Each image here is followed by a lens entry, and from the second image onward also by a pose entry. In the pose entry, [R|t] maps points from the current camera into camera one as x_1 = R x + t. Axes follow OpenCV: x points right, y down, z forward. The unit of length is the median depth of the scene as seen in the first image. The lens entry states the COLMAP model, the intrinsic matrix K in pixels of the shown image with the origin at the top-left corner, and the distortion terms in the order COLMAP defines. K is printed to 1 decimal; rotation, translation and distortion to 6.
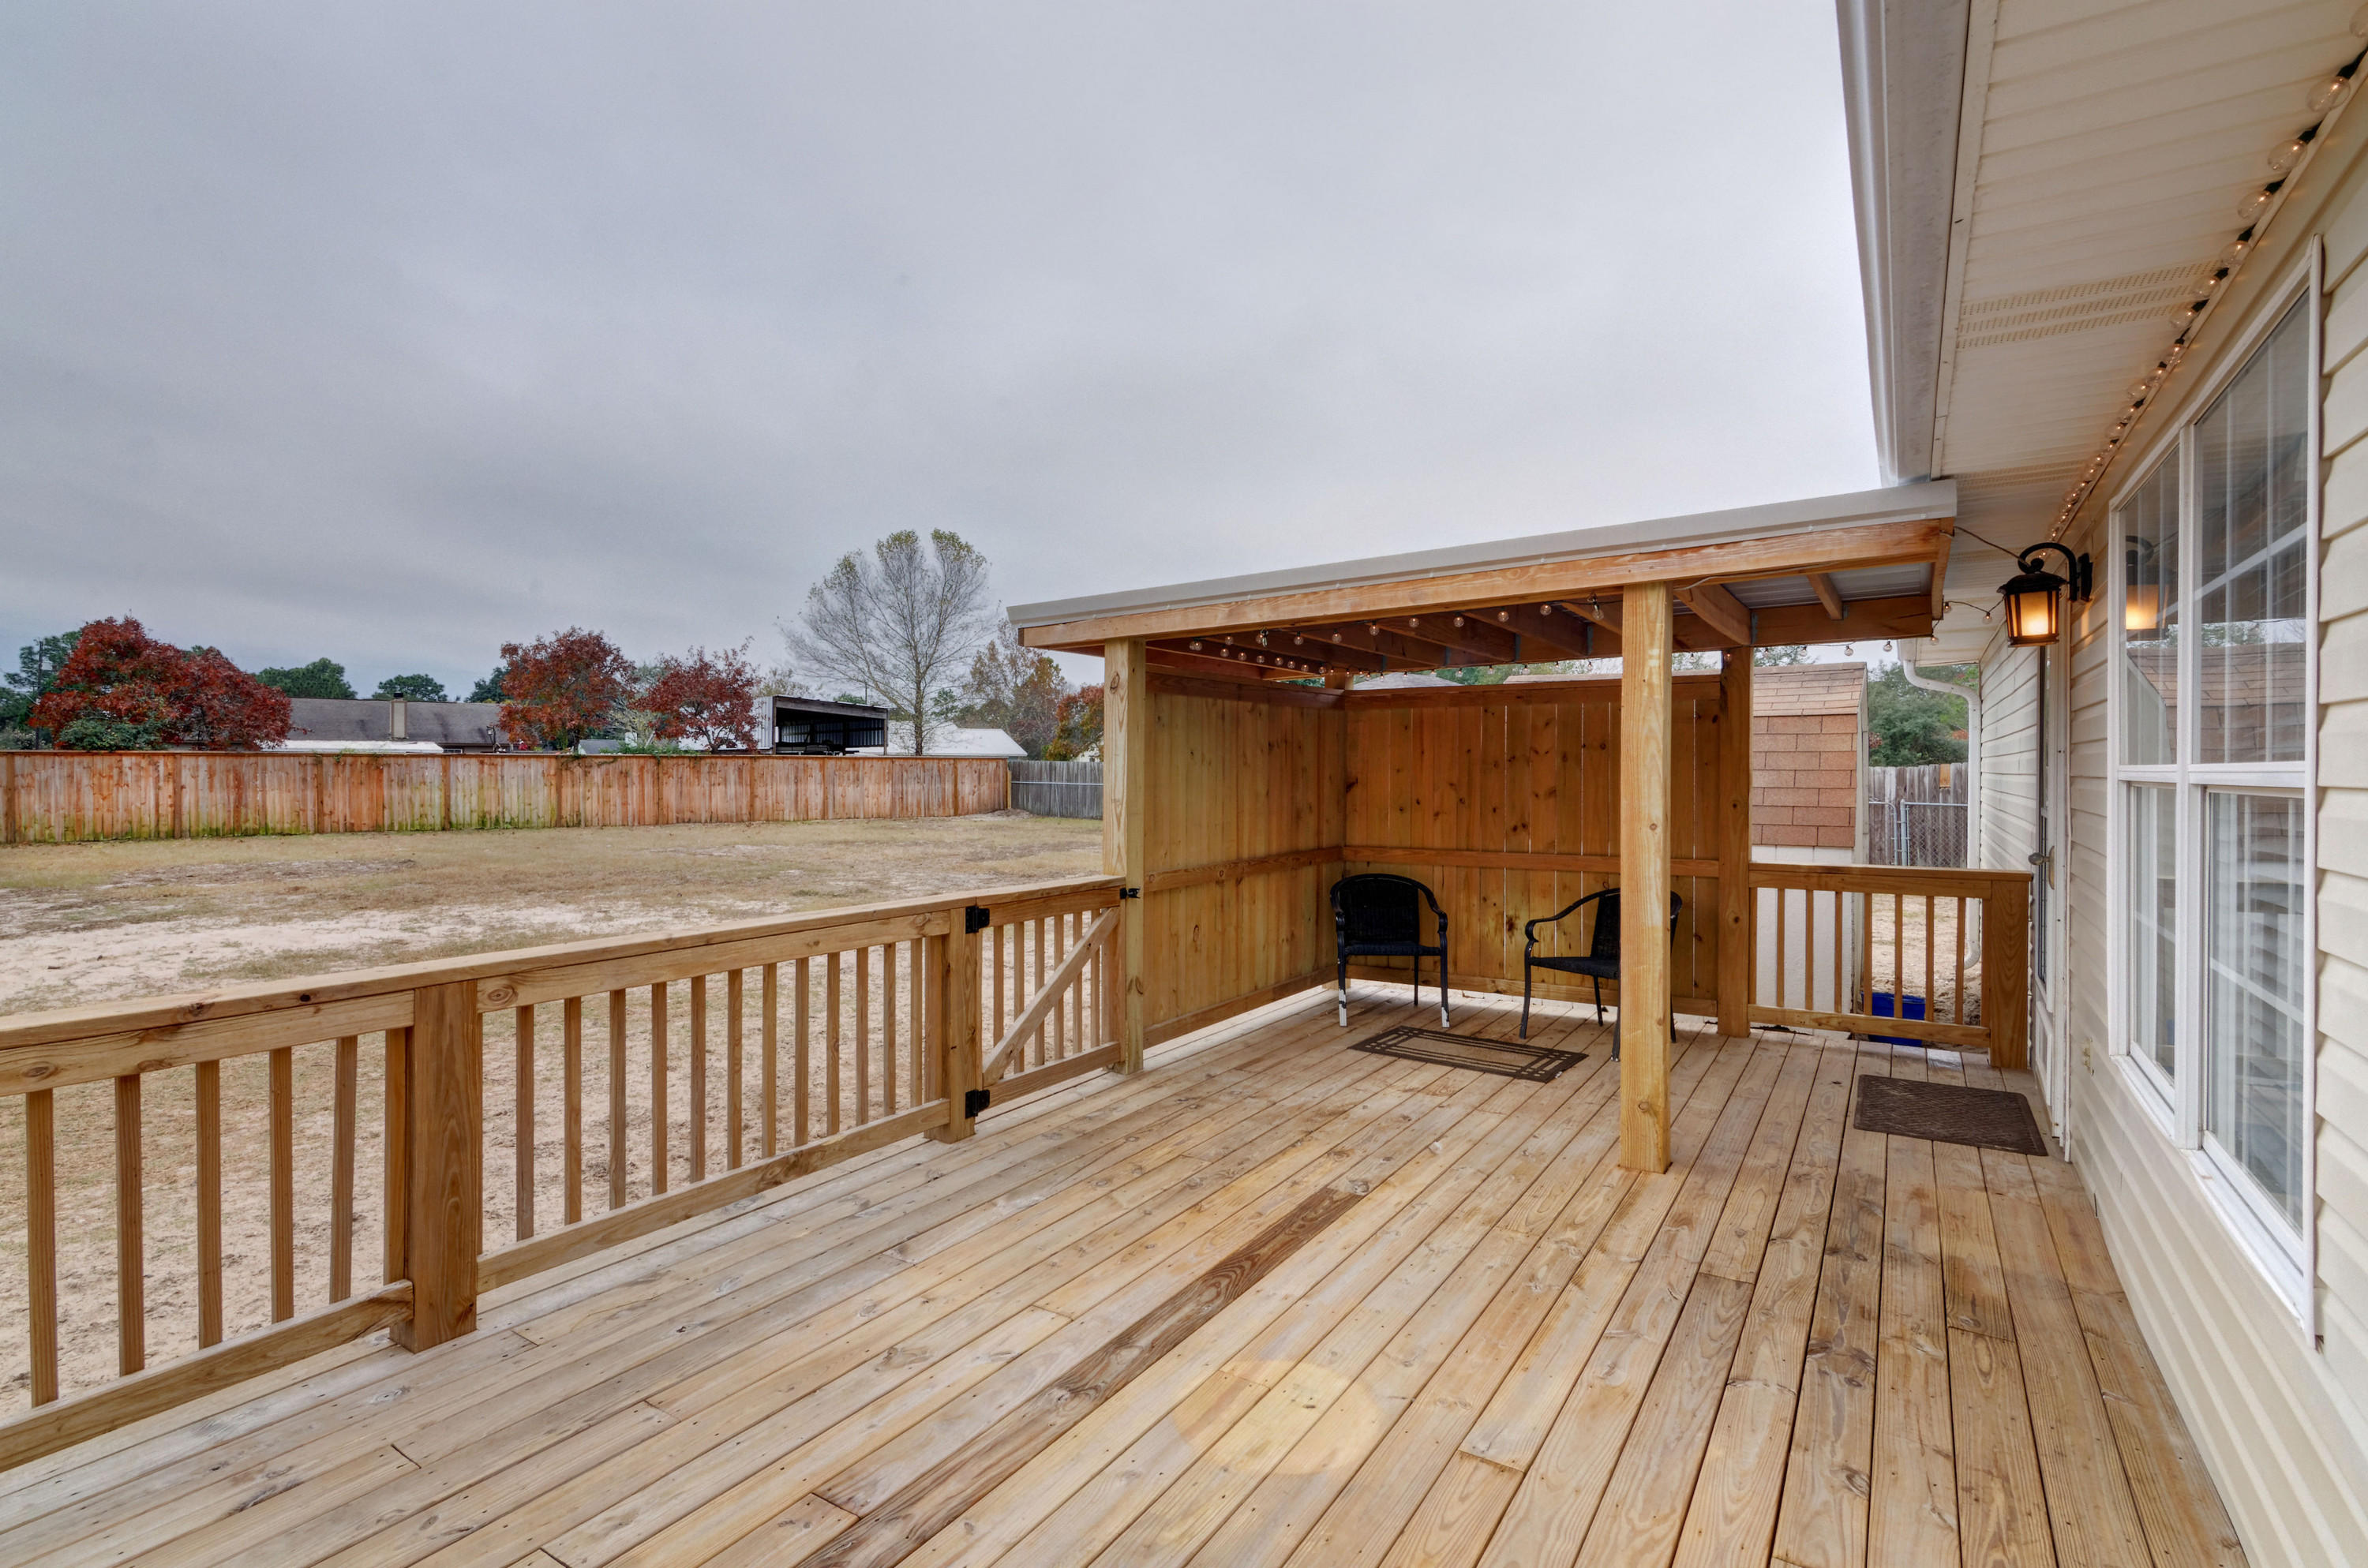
lens RADIAL K [[1127.8, 0, 1174.1], [0, 1127.8, 783.9], [0, 0, 1]] dist [0.003506, -0.000425]
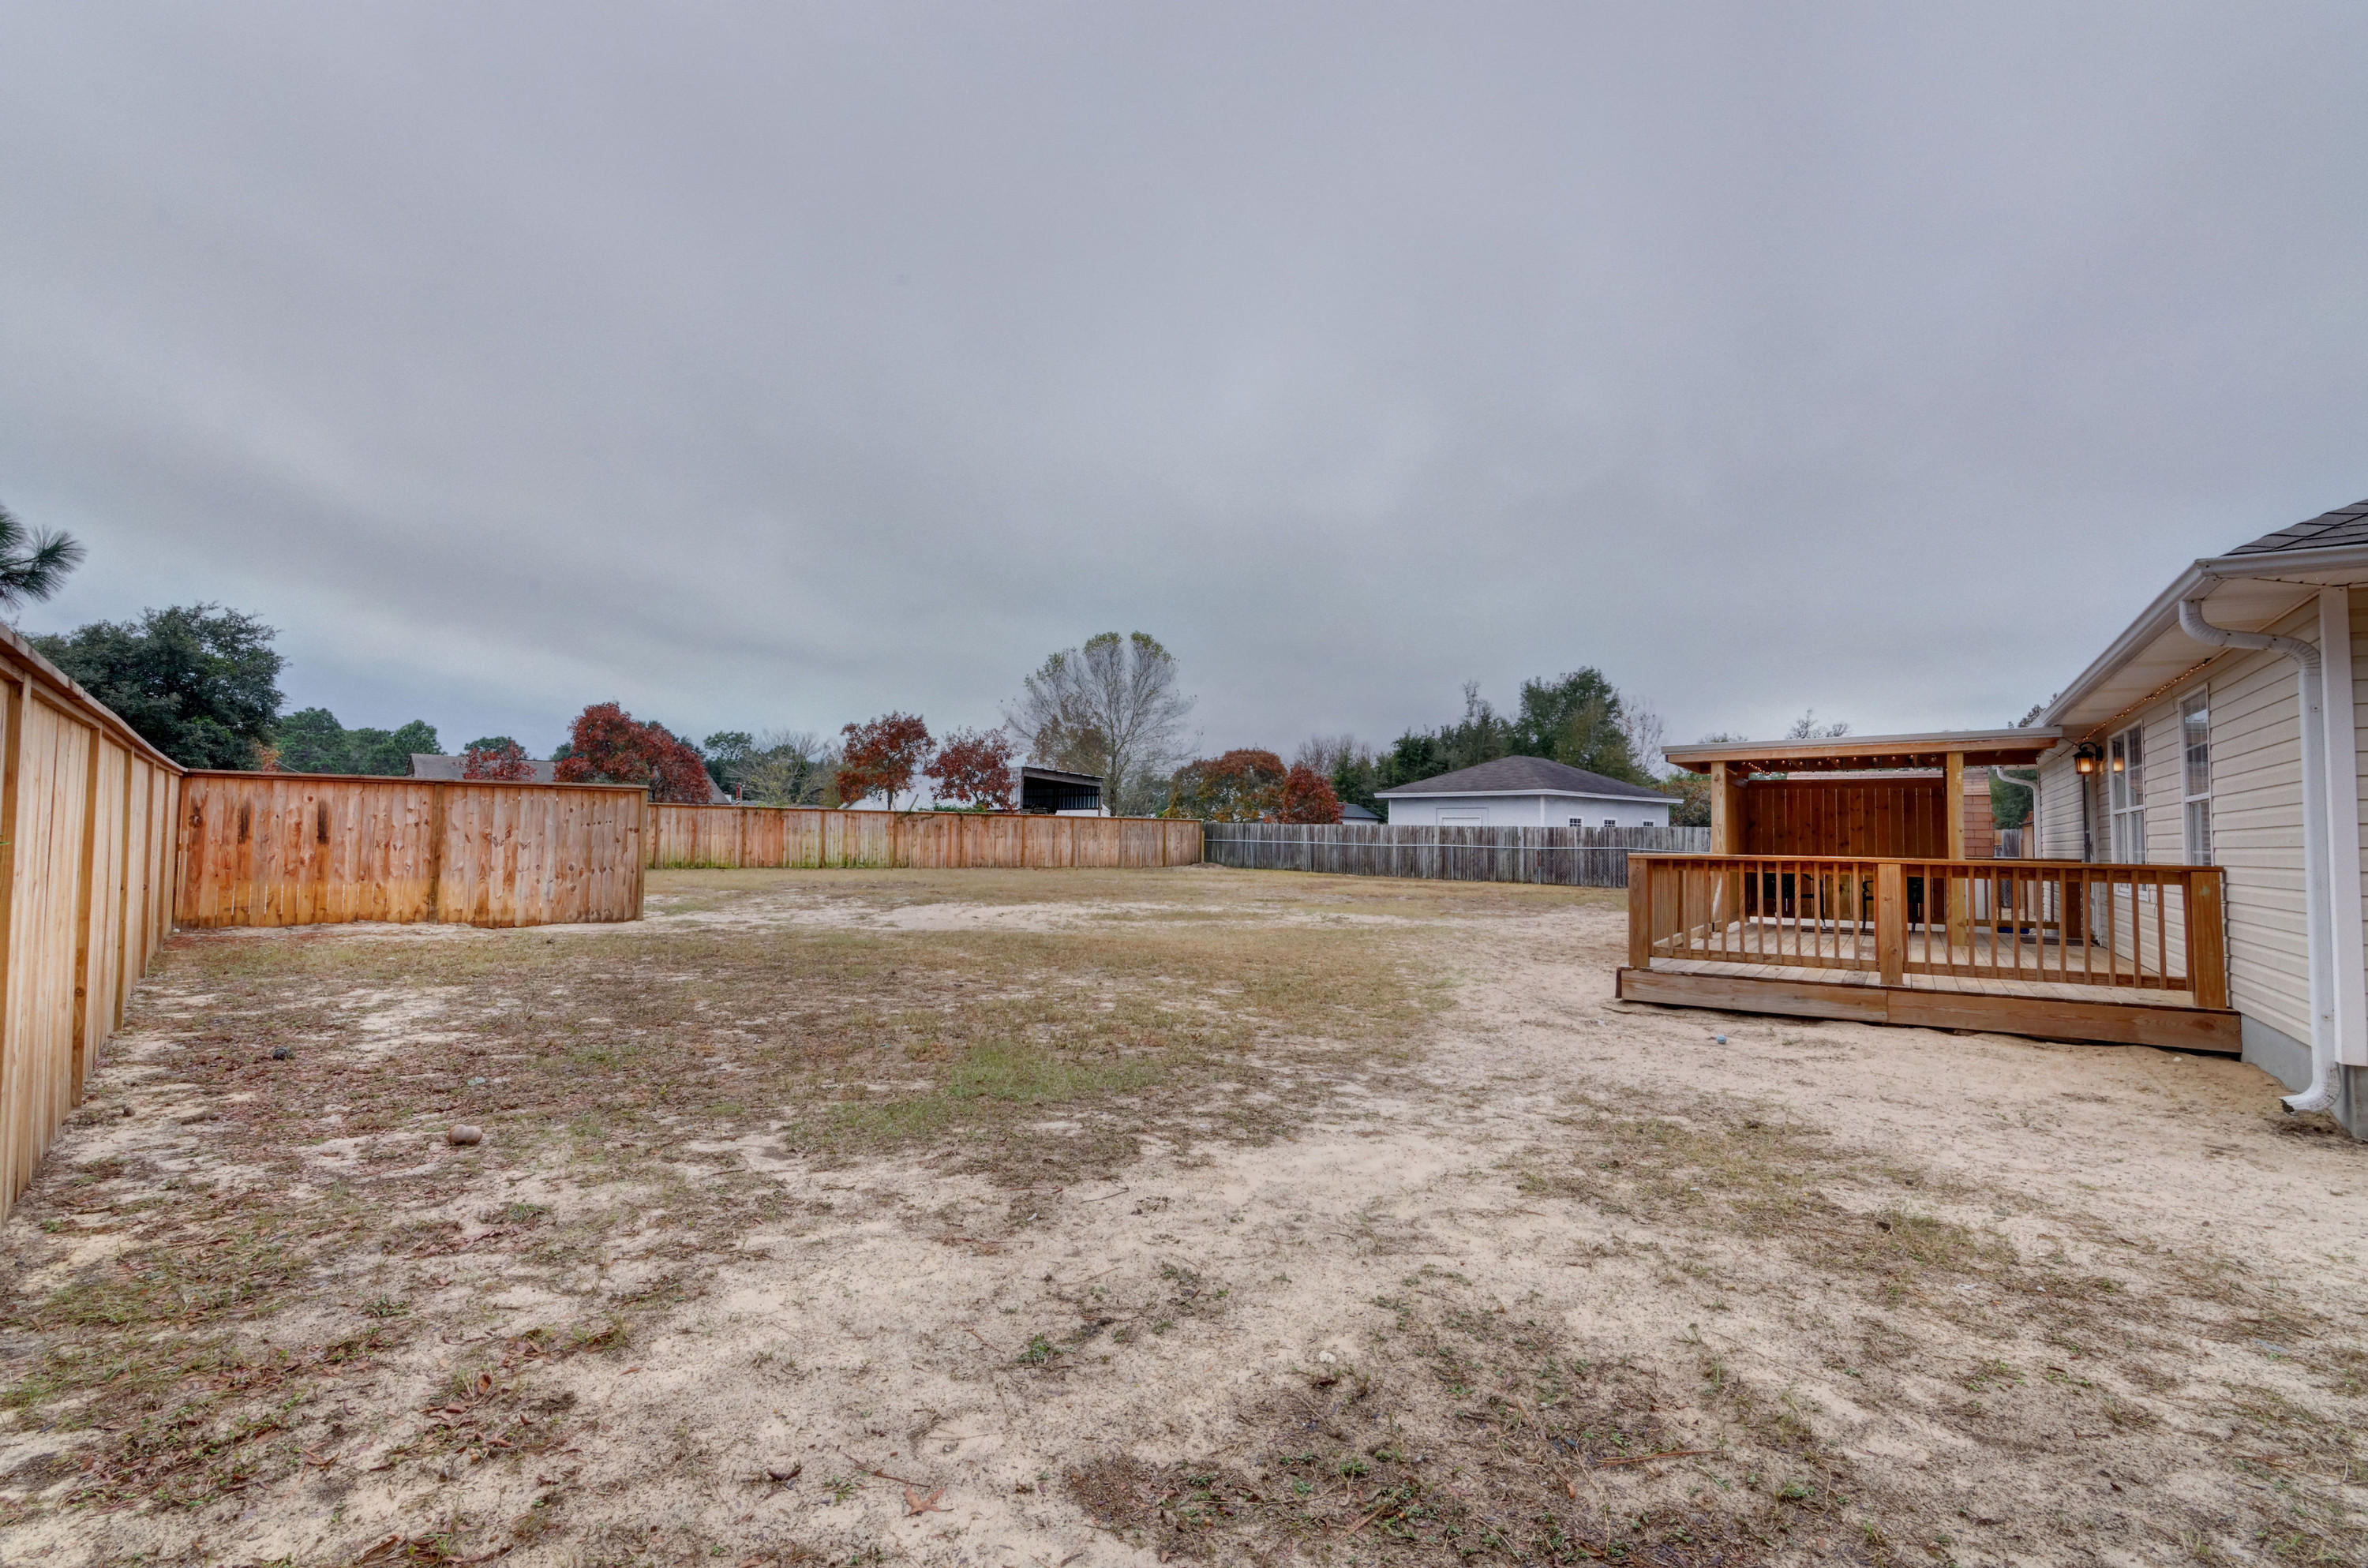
lens RADIAL K [[1127.8, 0, 1174.1], [0, 1127.8, 783.9], [0, 0, 1]] dist [0.003506, -0.000425]
pose [[0.999876, 0.015488, 0.002918, -1.334553], [-0.015277, 0.997941, -0.062294, 0.104033], [-0.003877, 0.062241, 0.998054, -1.593077]]
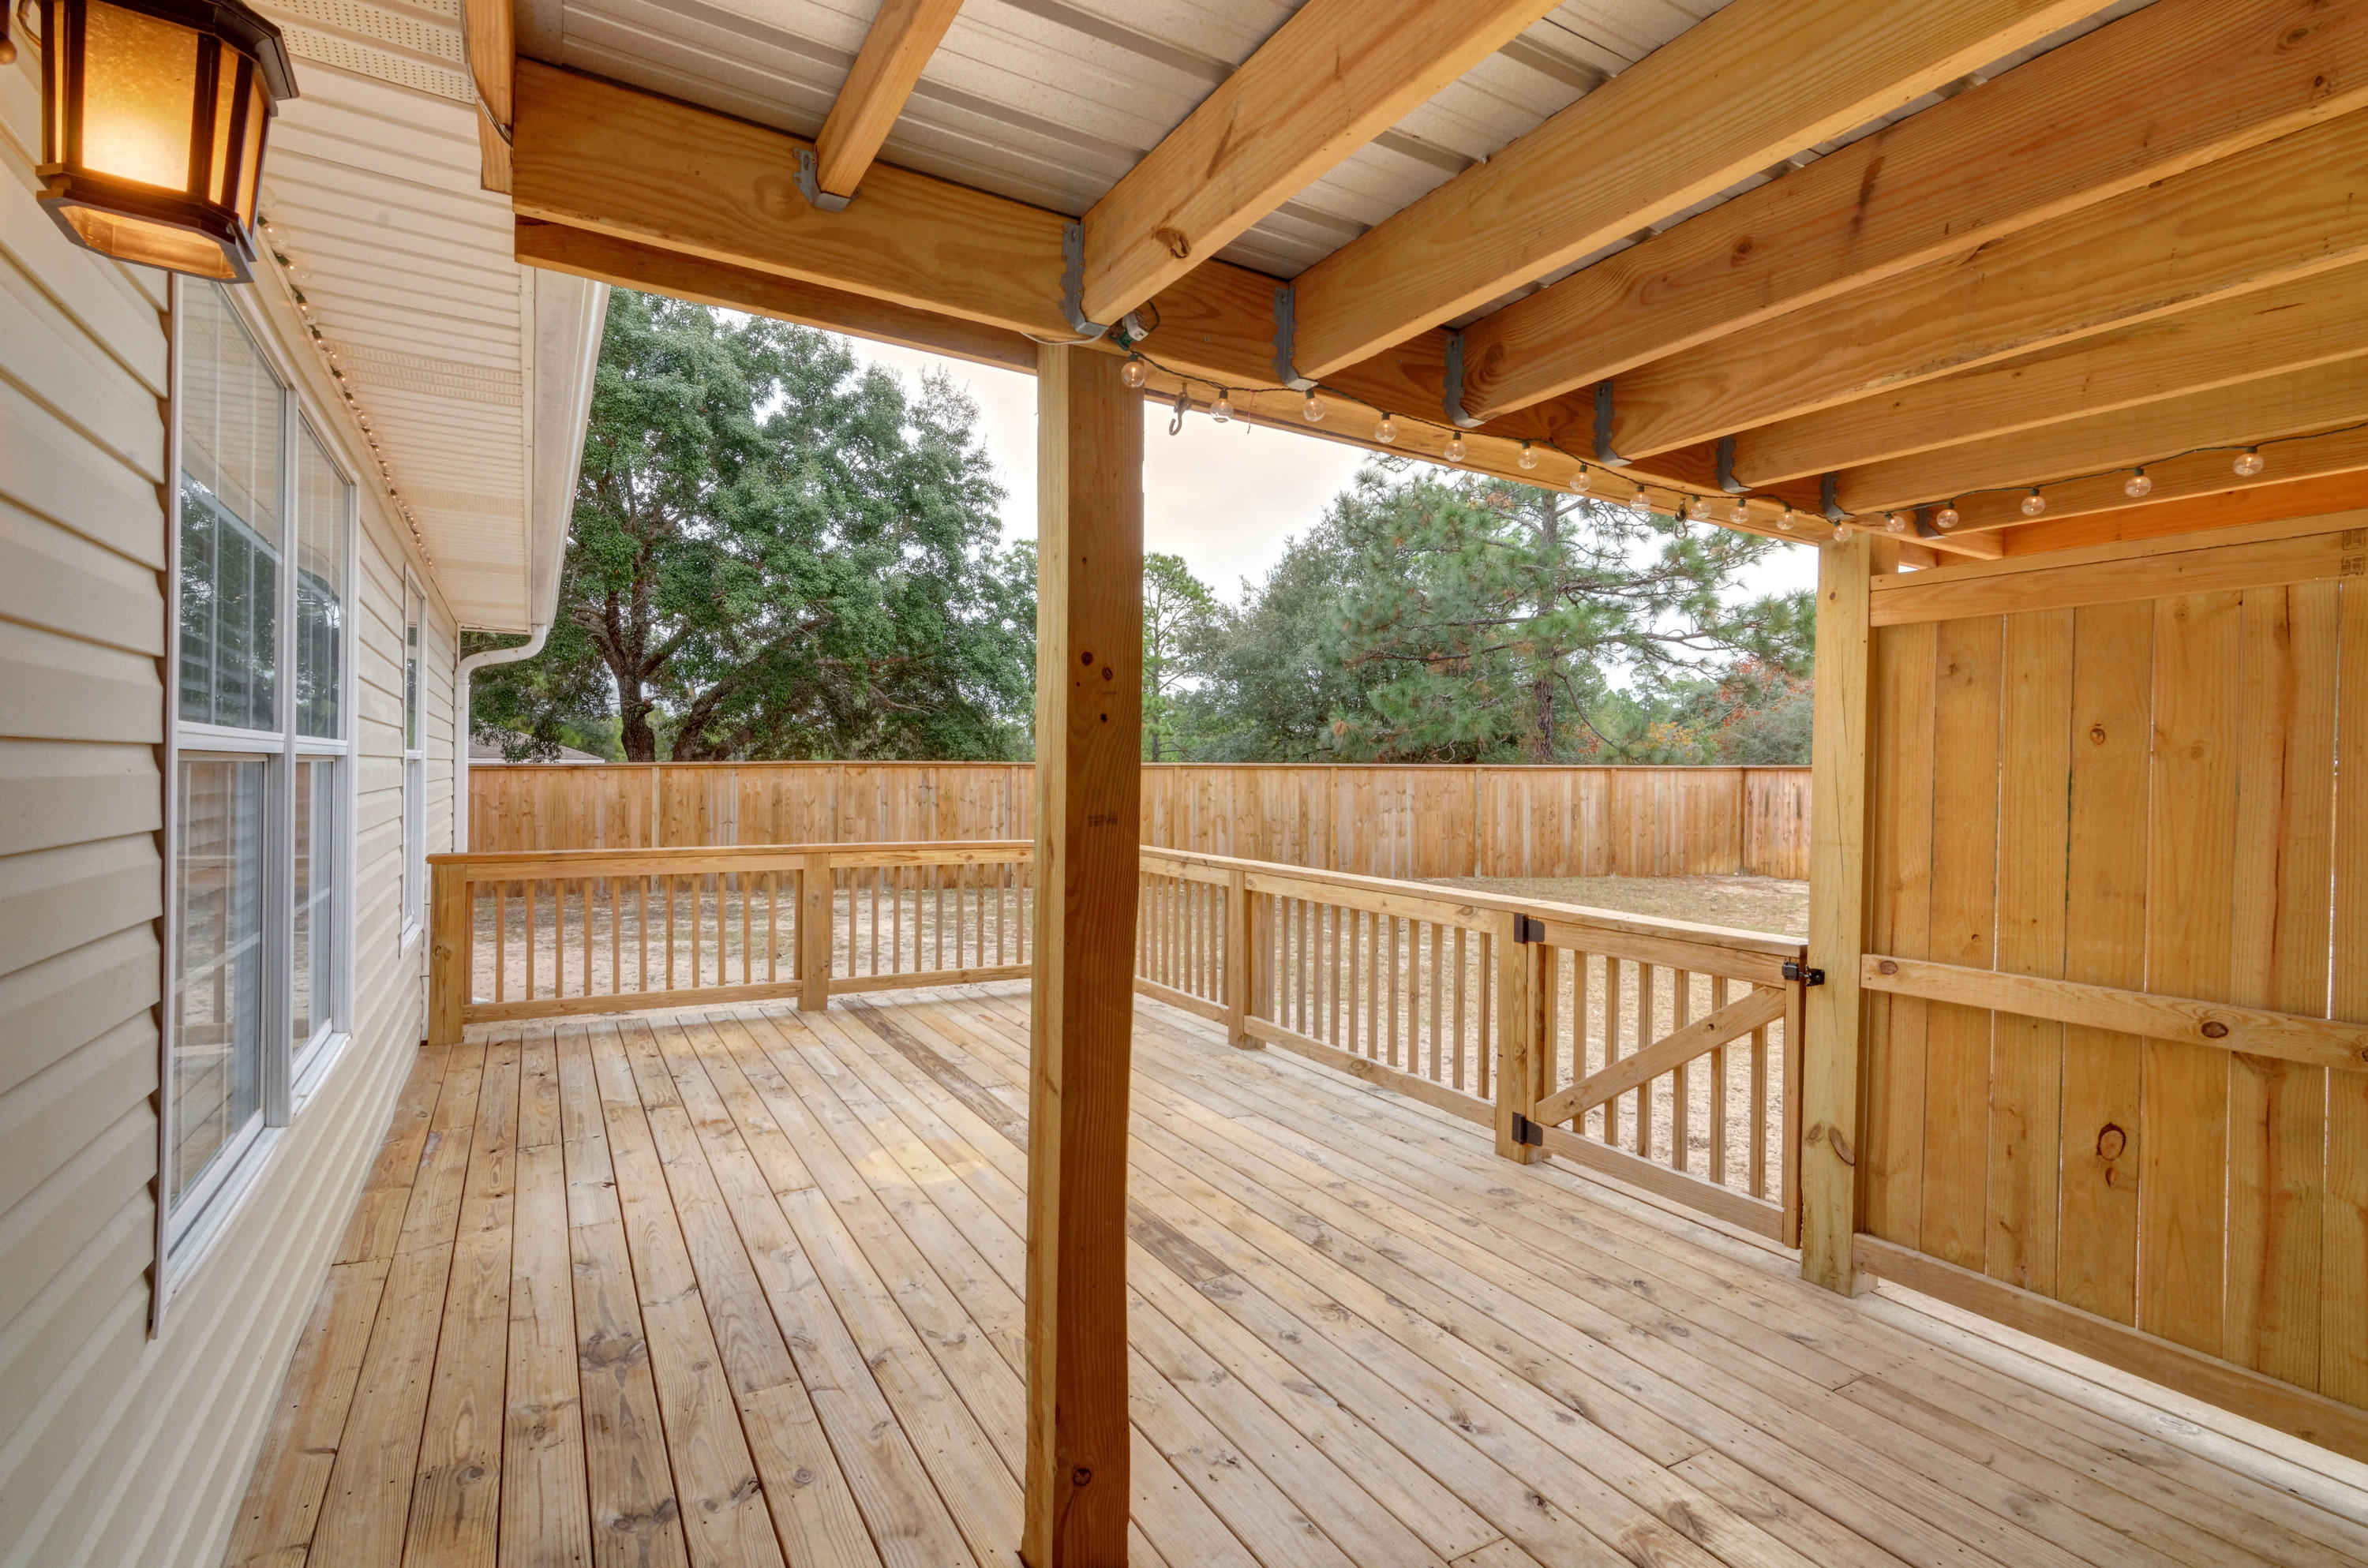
lens RADIAL K [[1128.9, 0, 1184.0], [0, 1128.9, 784.0], [0, 0, 1]] dist [-0.000806, -0.001393]
pose [[-0.453601, 0.003473, -0.891198, 0.667358], [-0.029075, 0.999402, 0.018694, -0.007325], [0.890730, 0.034391, -0.453229, 1.007432]]
